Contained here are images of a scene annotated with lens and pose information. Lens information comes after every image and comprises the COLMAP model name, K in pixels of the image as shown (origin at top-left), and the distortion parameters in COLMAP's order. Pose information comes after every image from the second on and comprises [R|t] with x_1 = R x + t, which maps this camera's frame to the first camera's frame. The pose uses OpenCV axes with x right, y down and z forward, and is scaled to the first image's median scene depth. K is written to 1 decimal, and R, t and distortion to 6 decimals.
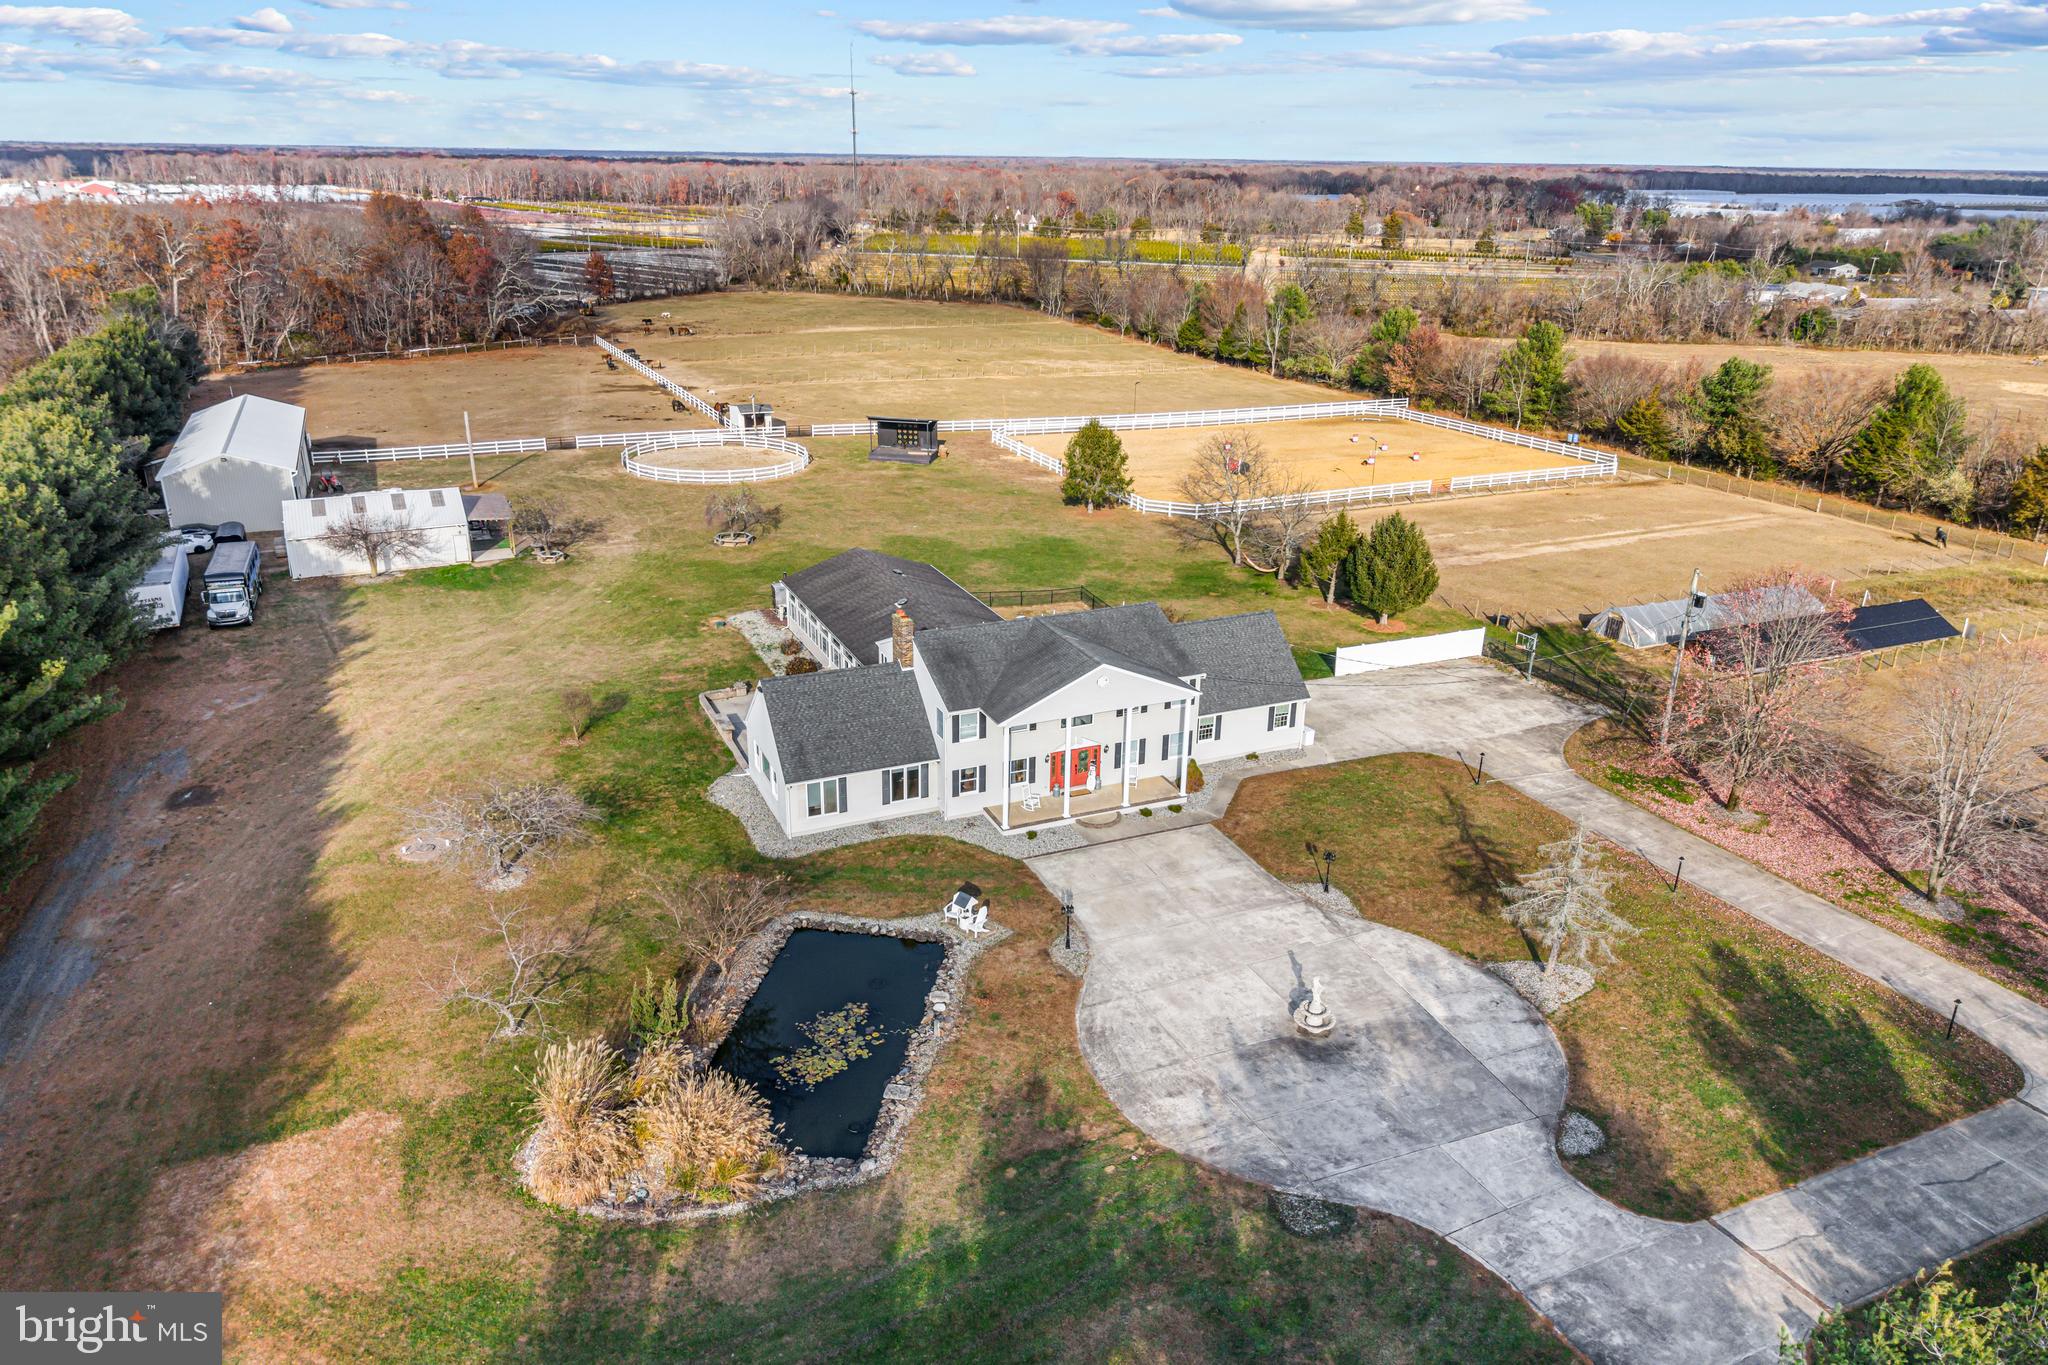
lens RADIAL K [[1375.8, 0, 1016.1], [0, 1375.8, 644.8], [0, 0, 1]] dist [0.057687, -0.001545]
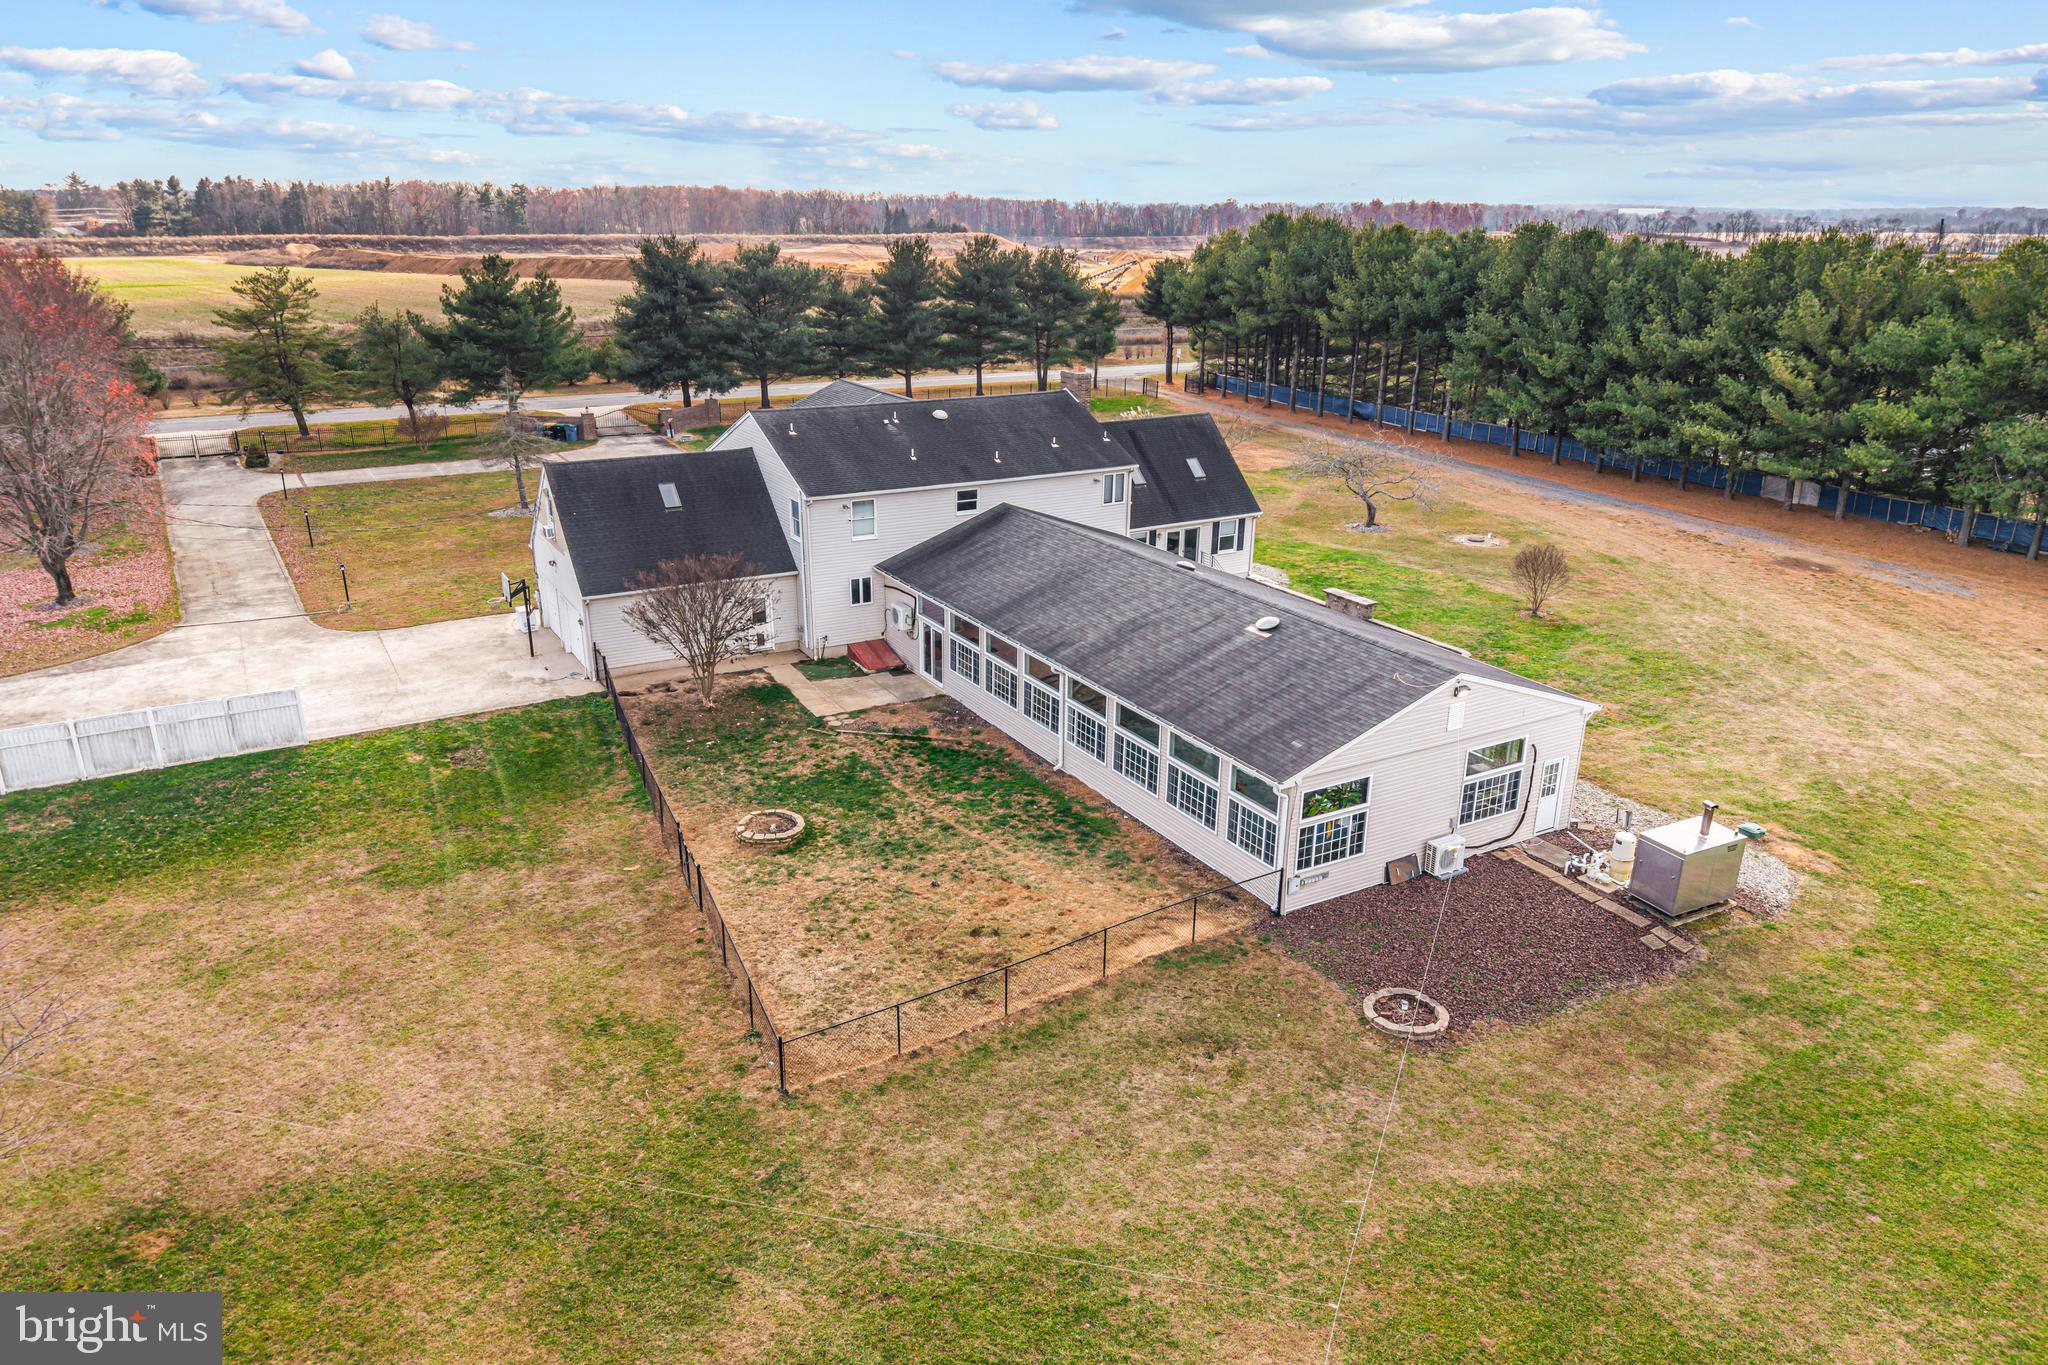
lens RADIAL K [[1364.8, 0, 1024.0], [0, 1364.8, 682.5], [0, 0, 1]] dist [0.007181, -0.002278]
pose [[-0.992796, 0.016079, -0.118730, 0.048125], [-0.062872, 0.773642, 0.630496, -0.388804], [0.101992, 0.633419, -0.767058, 1.728304]]
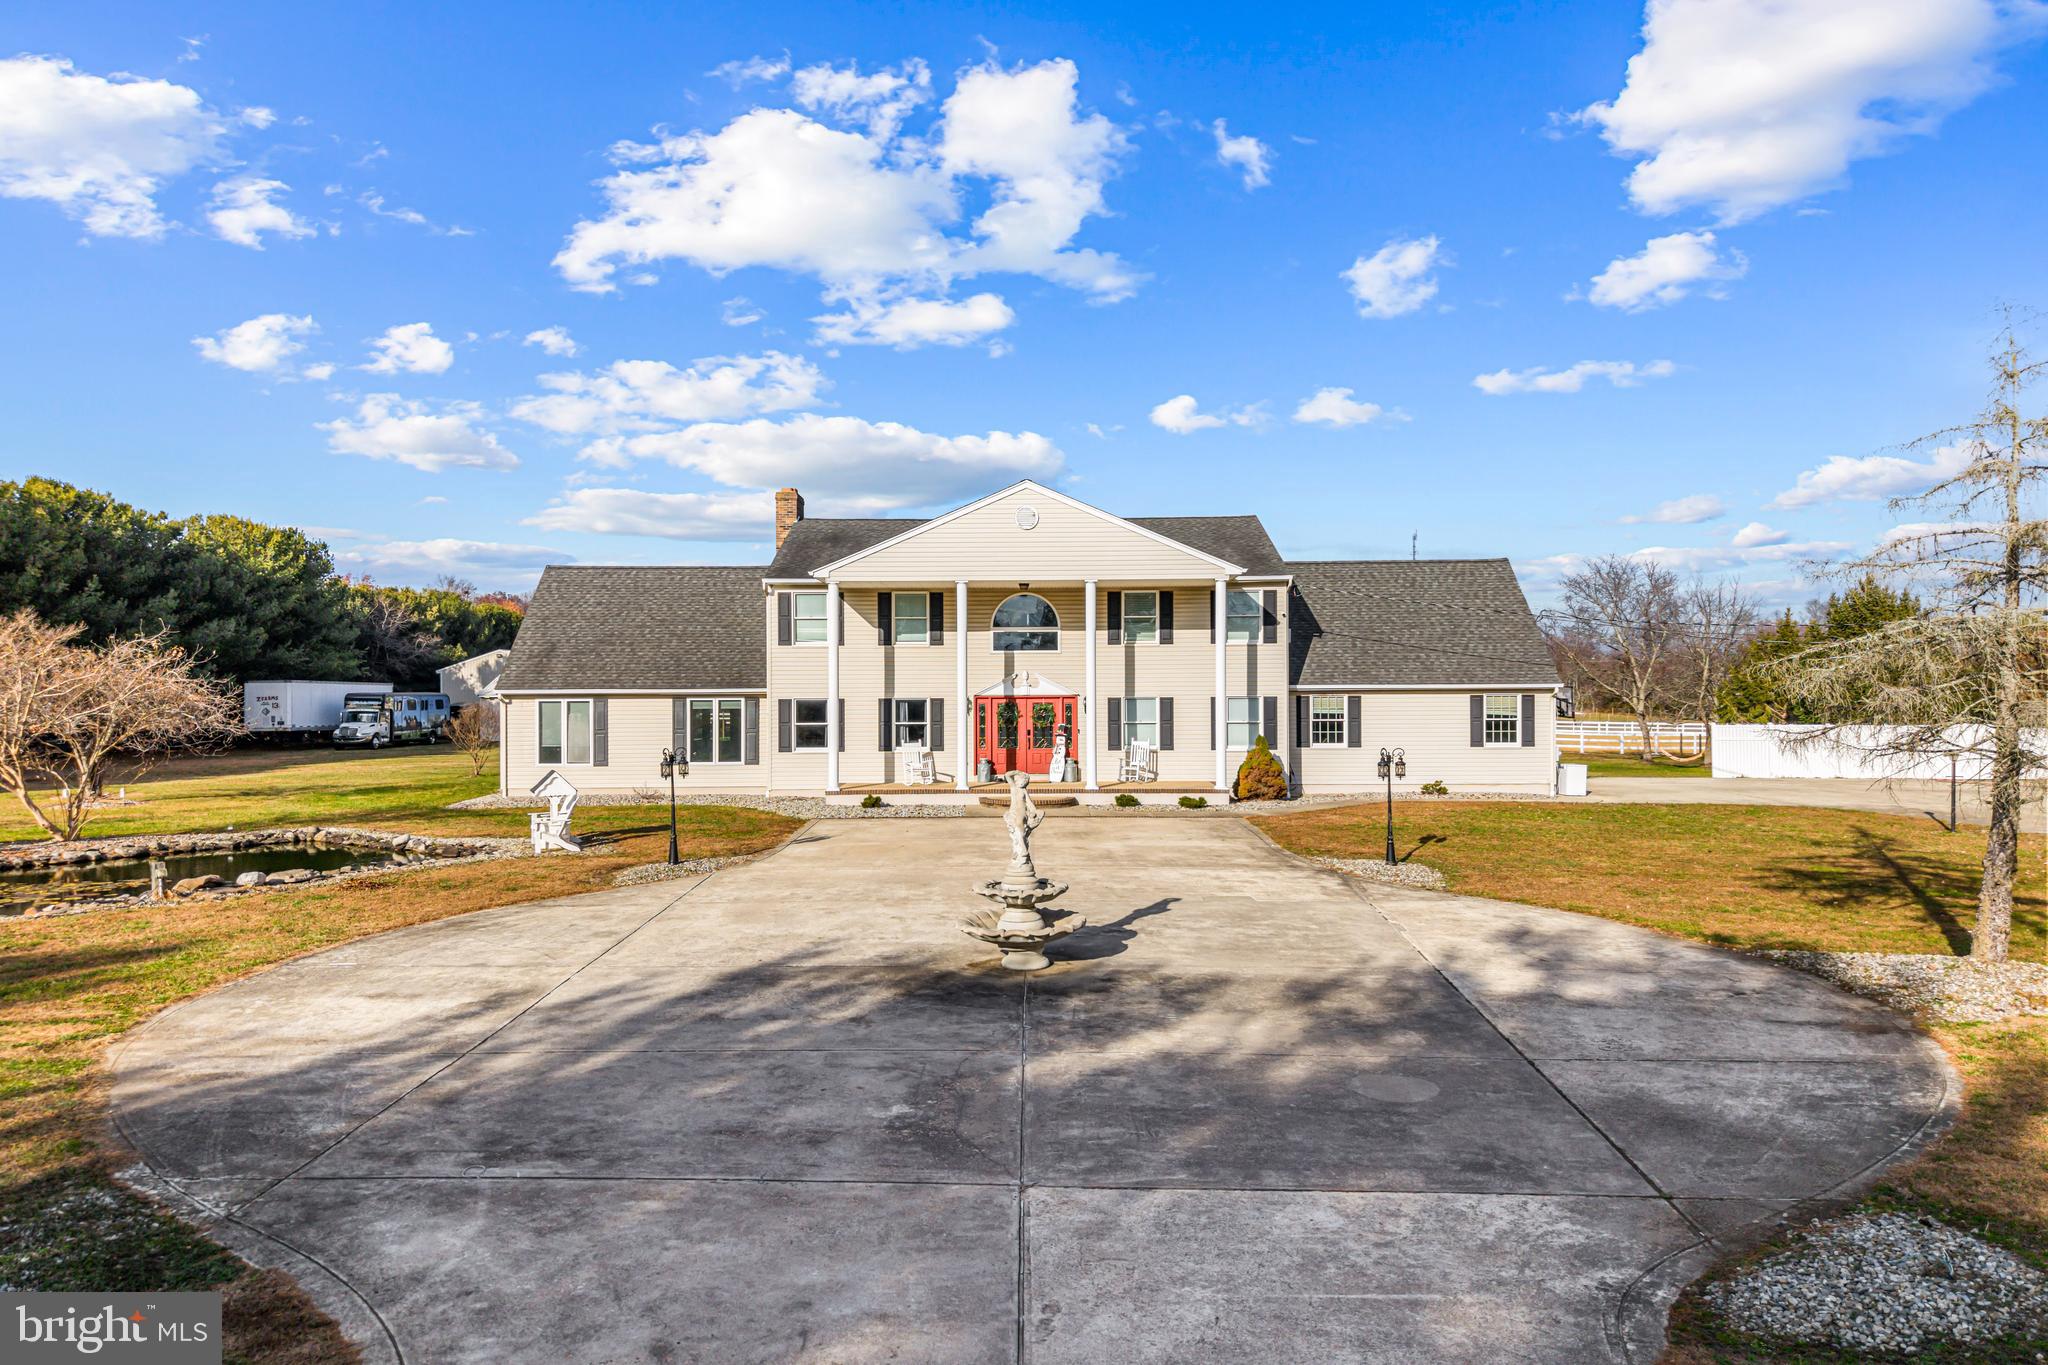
lens RADIAL K [[1364.8, 0, 1024.0], [0, 1364.8, 682.5], [0, 0, 1]] dist [0.007181, -0.002278]
pose [[0.913699, -0.022294, -0.405780, 0.255254], [-0.116462, 0.942250, -0.314007, 0.234625], [0.389347, 0.334166, 0.858337, 0.535143]]
